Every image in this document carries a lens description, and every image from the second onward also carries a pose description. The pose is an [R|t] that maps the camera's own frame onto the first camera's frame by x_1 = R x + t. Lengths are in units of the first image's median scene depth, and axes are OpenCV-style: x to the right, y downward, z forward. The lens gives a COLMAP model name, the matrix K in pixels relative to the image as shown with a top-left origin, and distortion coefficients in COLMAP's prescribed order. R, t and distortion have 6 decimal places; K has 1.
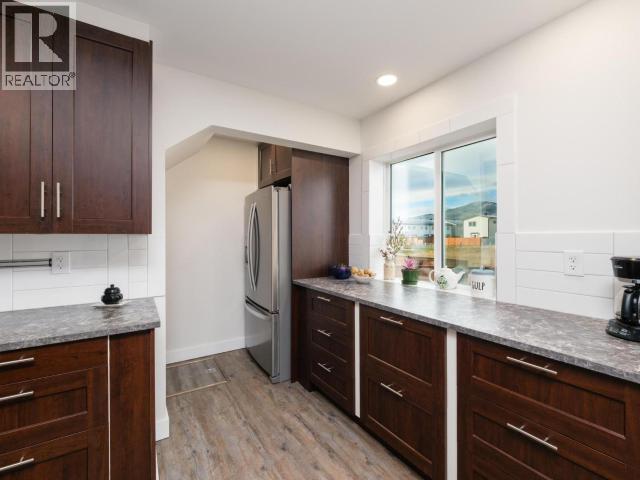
lens RADIAL K [[287.2, 0, 318.3], [0, 287.2, 237.5], [0, 0, 1]] dist [-0.000793, -0.000255]
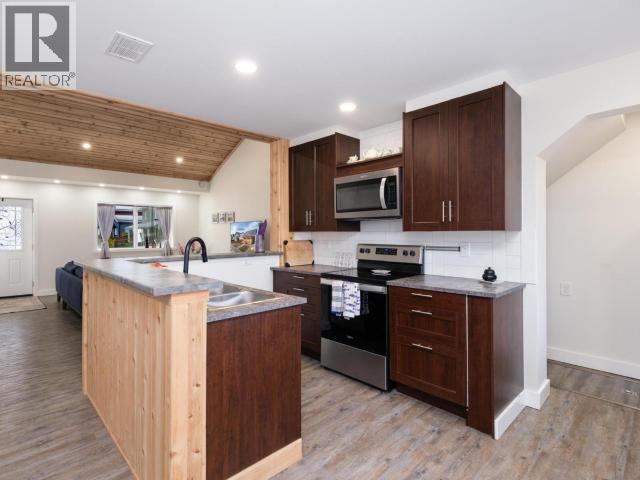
lens RADIAL K [[287.2, 0, 318.3], [0, 287.2, 237.5], [0, 0, 1]] dist [-0.000793, -0.000255]
pose [[0.205148, 0.008780, -0.978692, 0.444530], [0.007638, 0.999915, 0.010571, 0.000689], [0.978701, -0.009644, 0.205063, -0.081433]]
